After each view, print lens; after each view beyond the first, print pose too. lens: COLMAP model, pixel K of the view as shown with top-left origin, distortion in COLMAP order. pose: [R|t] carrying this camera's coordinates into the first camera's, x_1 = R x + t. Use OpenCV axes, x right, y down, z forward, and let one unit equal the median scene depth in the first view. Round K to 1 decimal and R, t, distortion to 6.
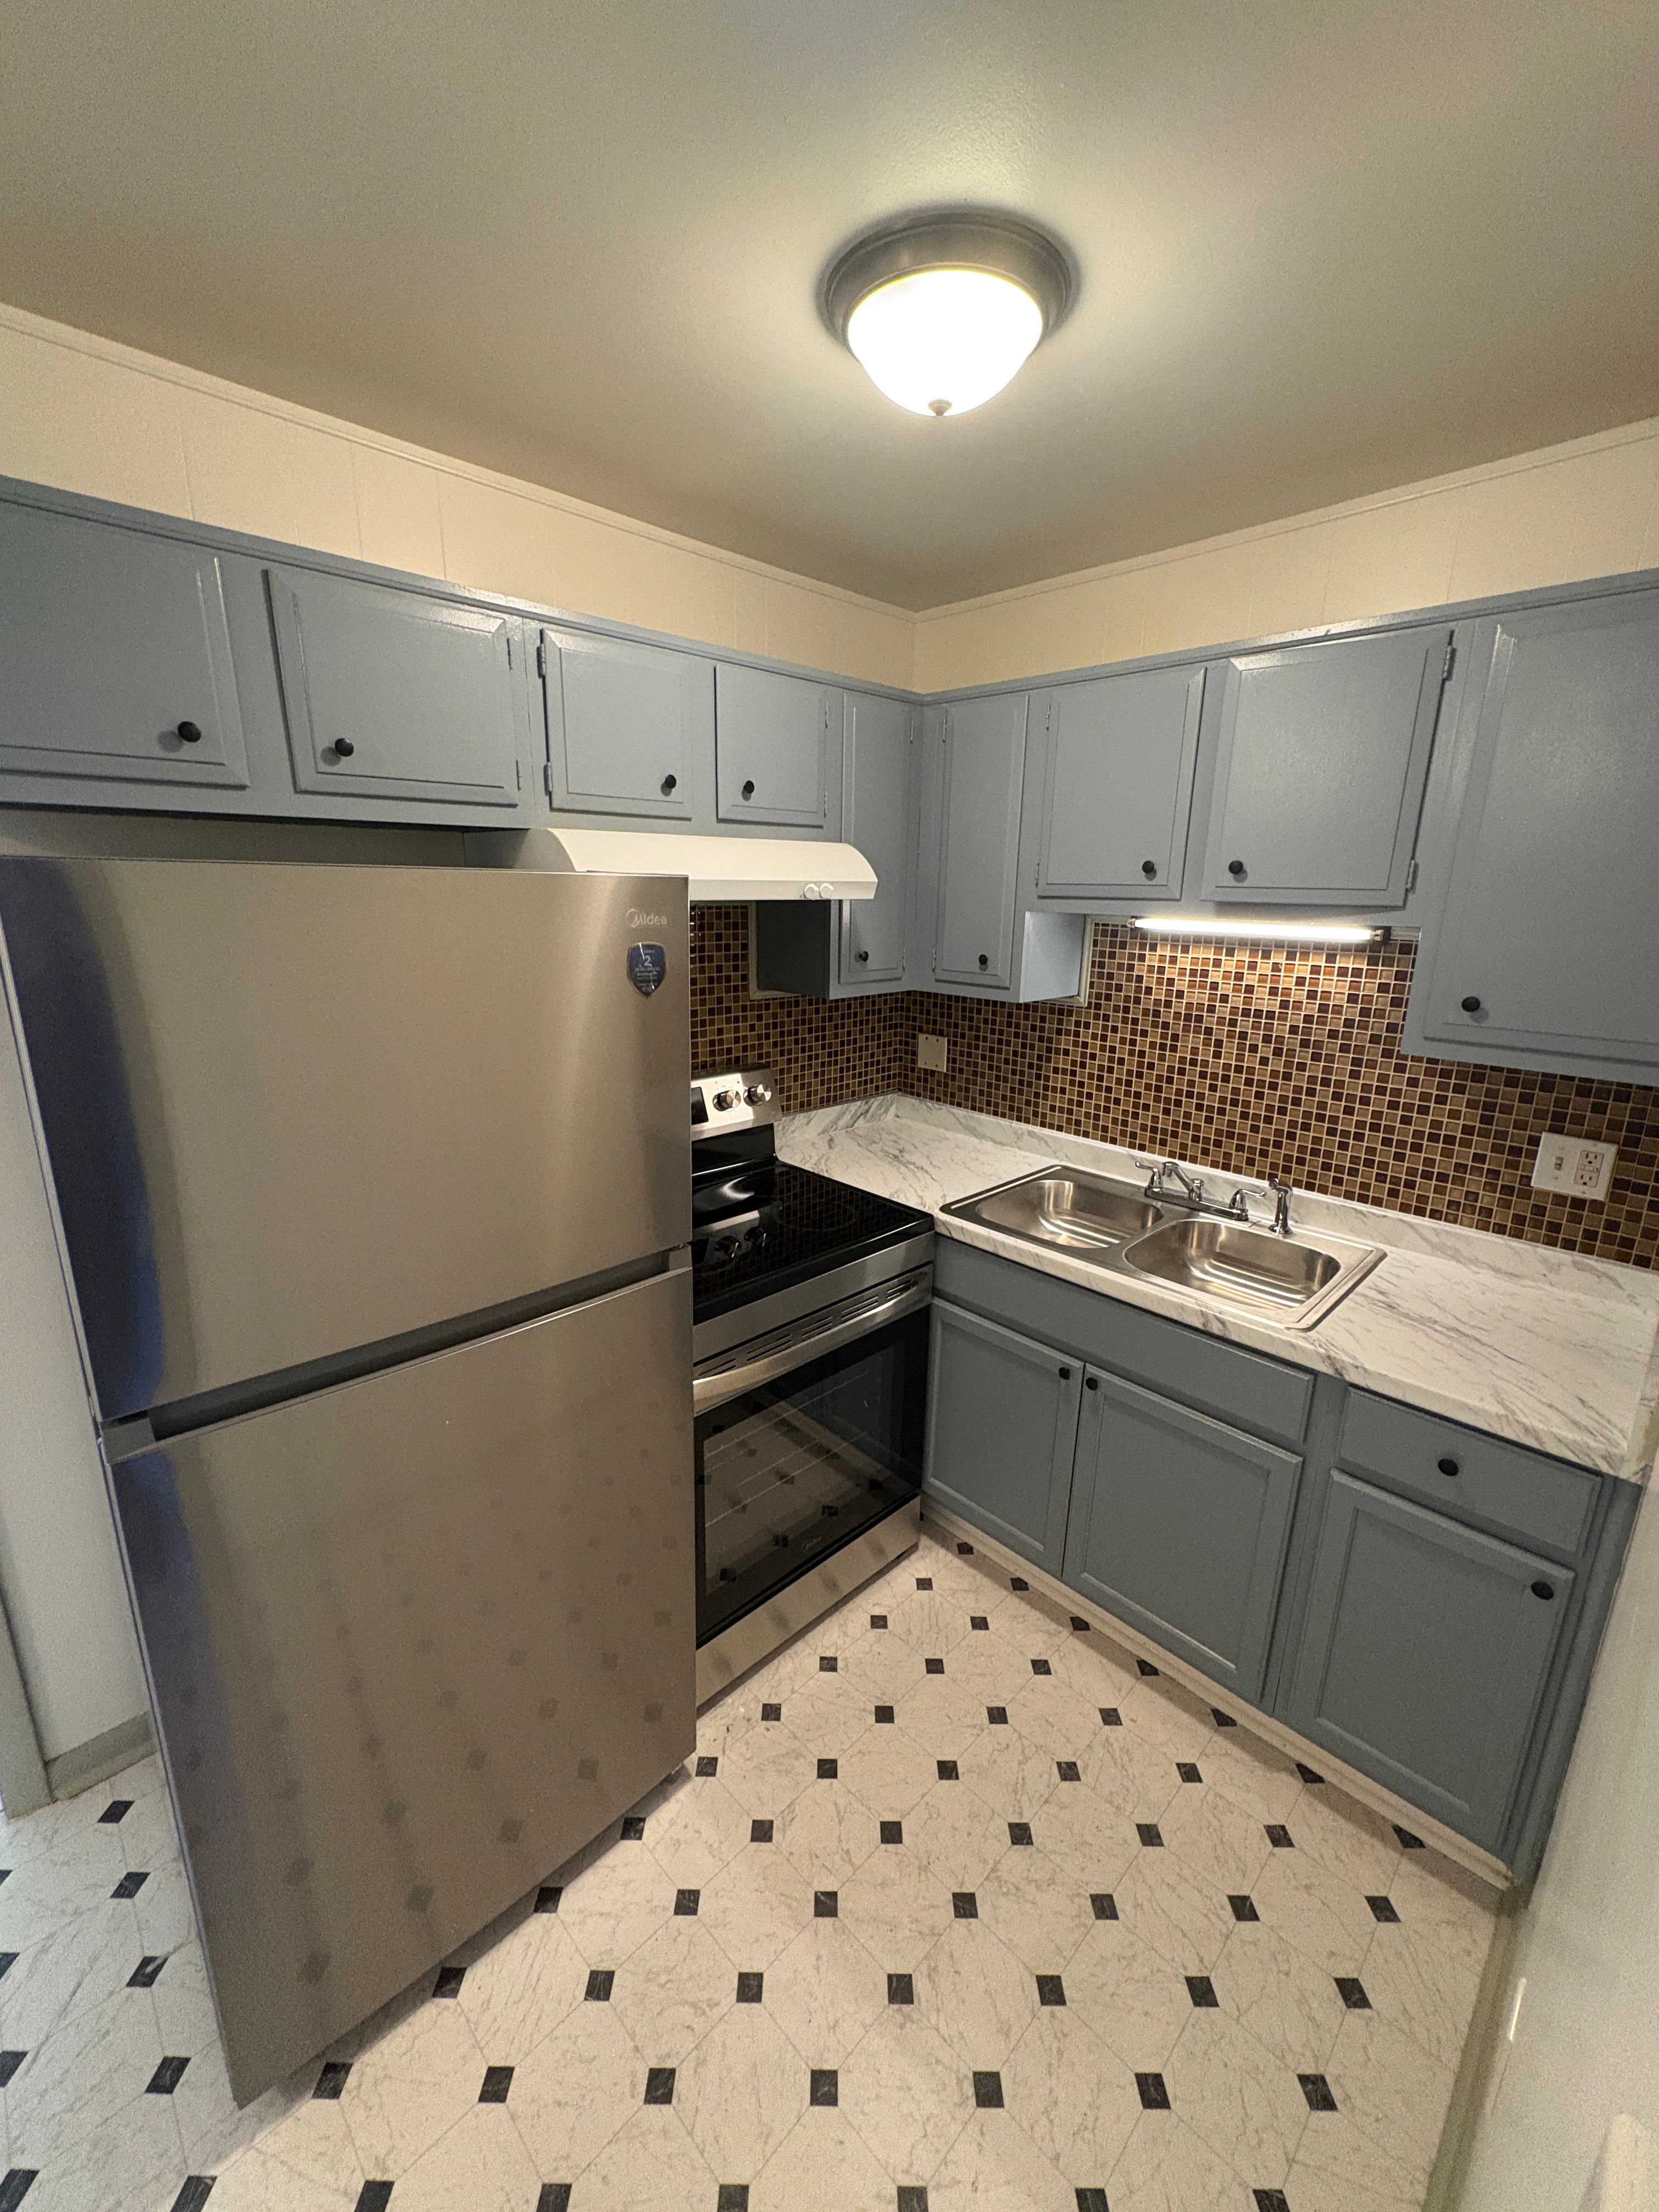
lens RADIAL K [[877.8, 0, 821.1], [0, 877.8, 1107.4], [0, 0, 1]] dist [0.001776, -0.000083]
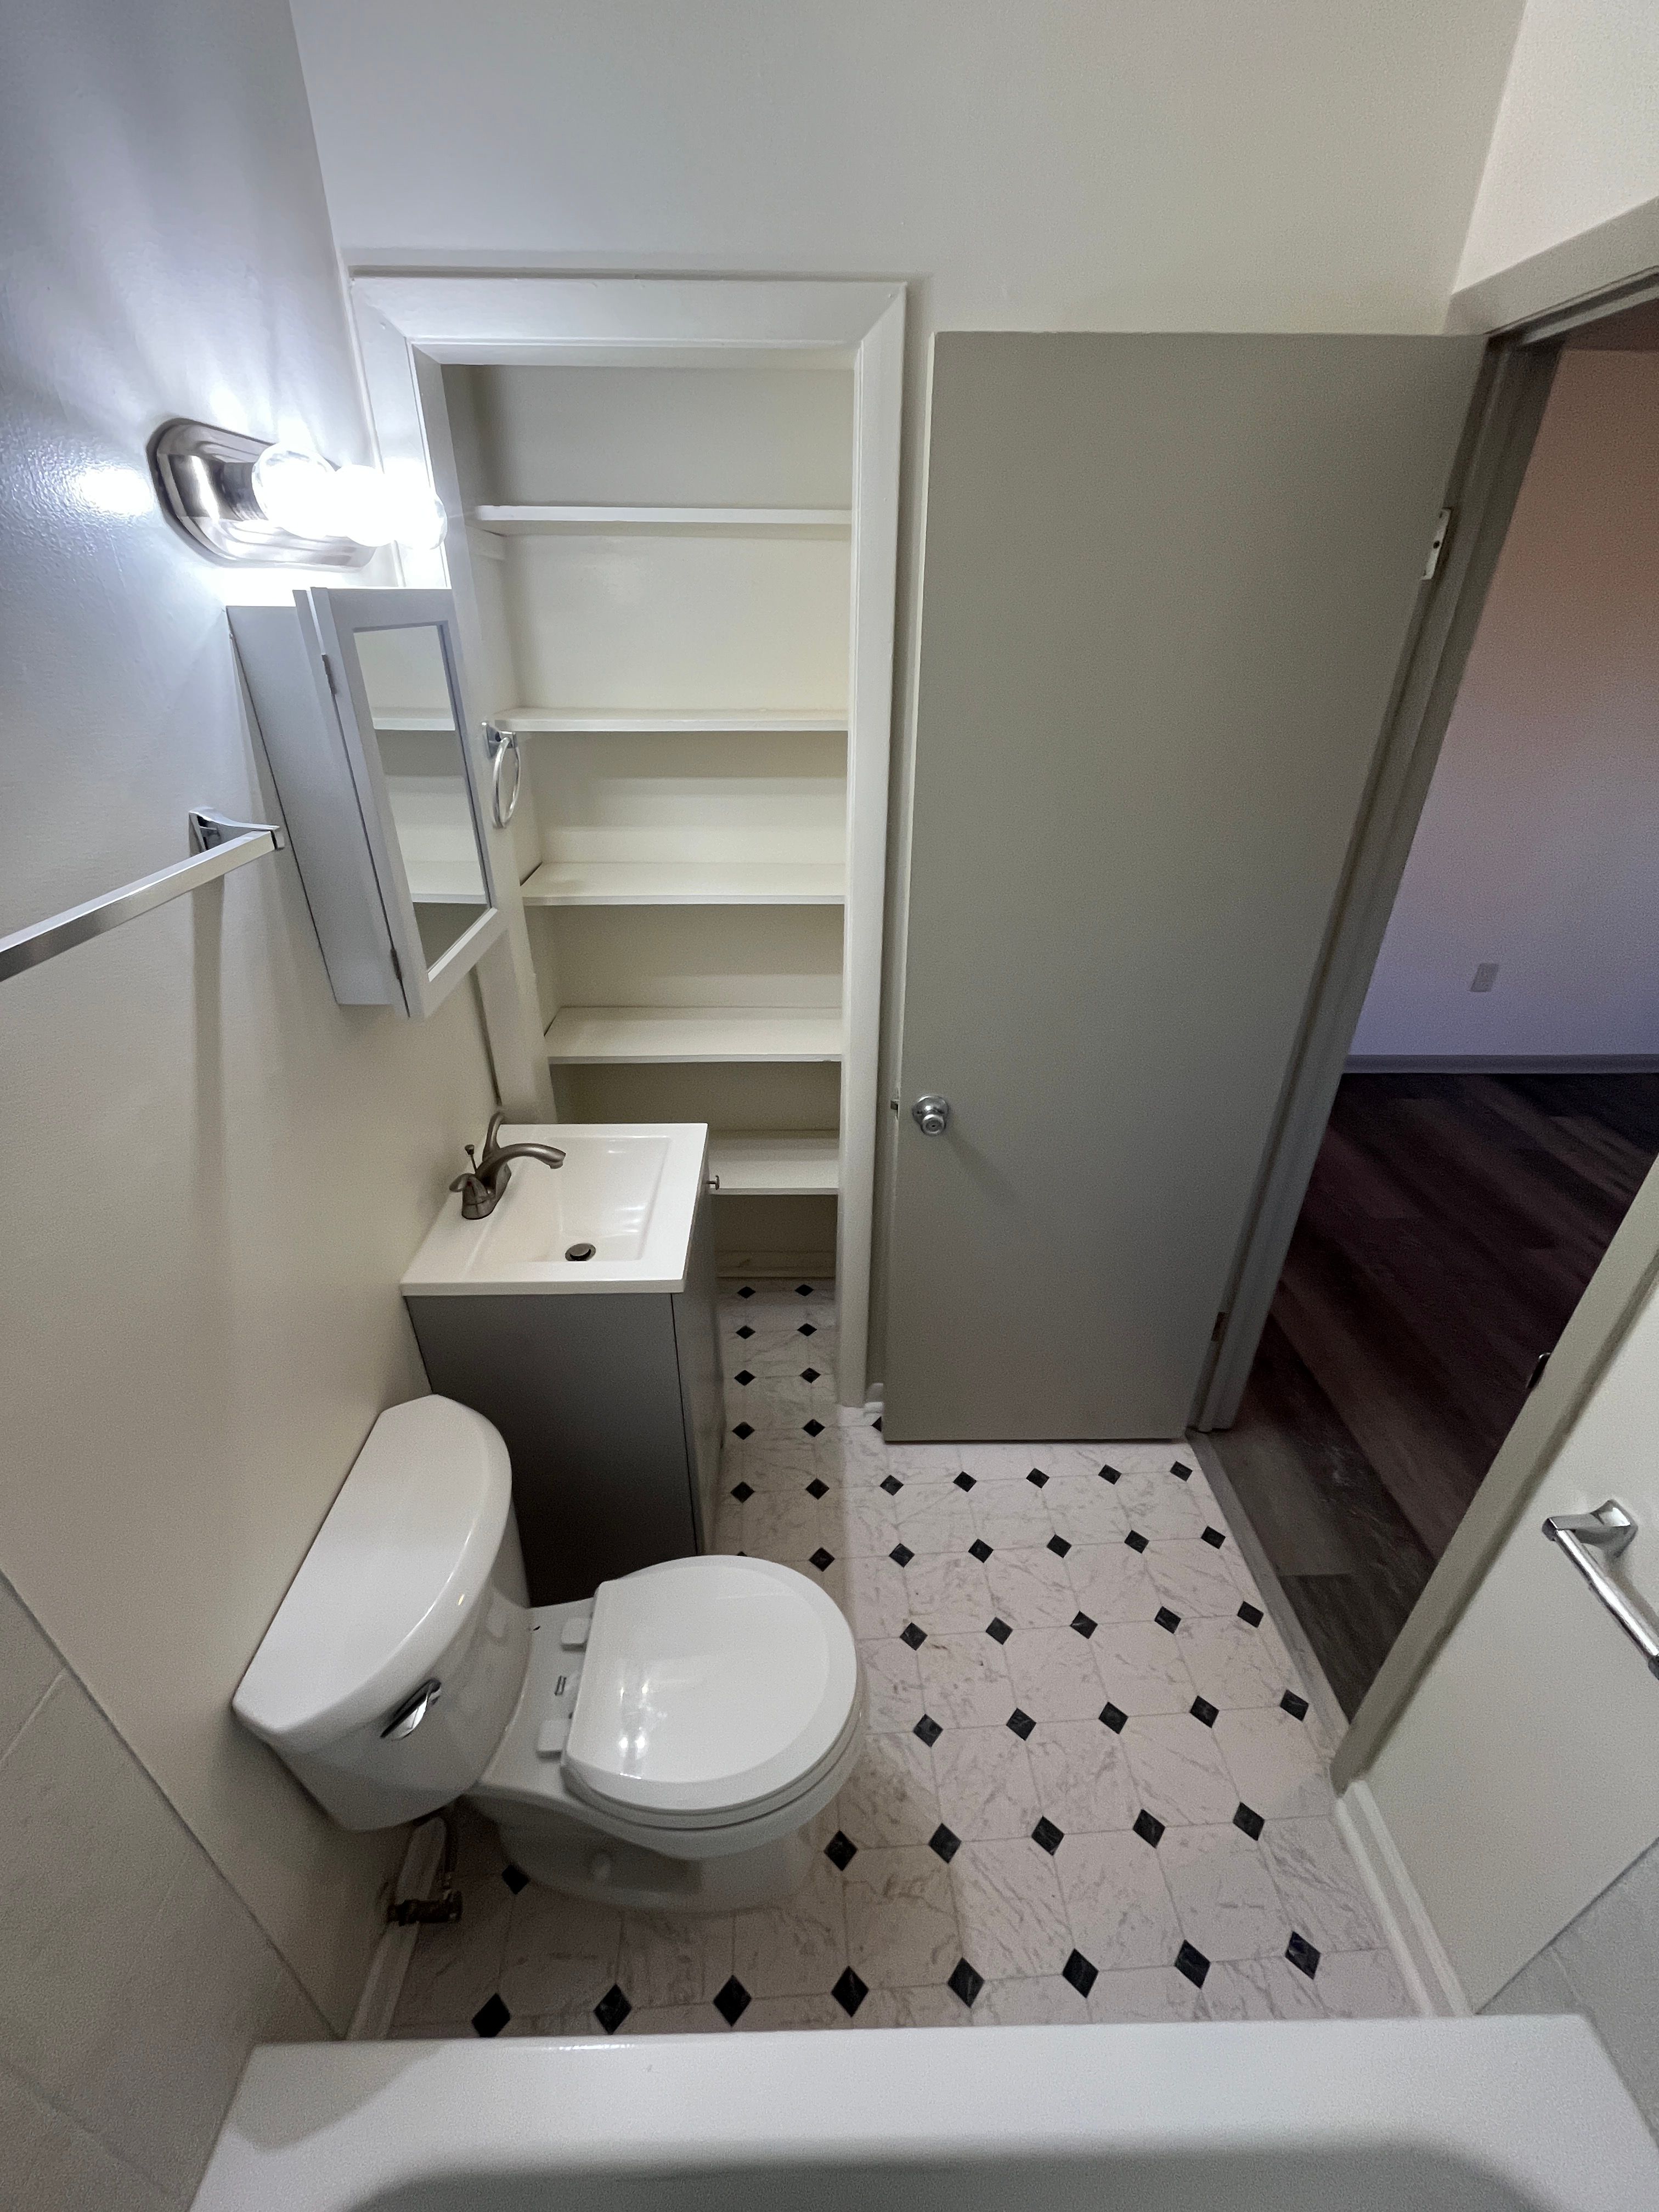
lens RADIAL K [[893.1, 0, 842.2], [0, 893.1, 1107.2], [0, 0, 1]] dist [-0.000665, 0.000120]
pose [[0.654463, -0.374307, 0.656942, -0.460745], [0.177375, 0.920623, 0.347839, -0.116491], [-0.734994, -0.111122, 0.668906, 0.338334]]
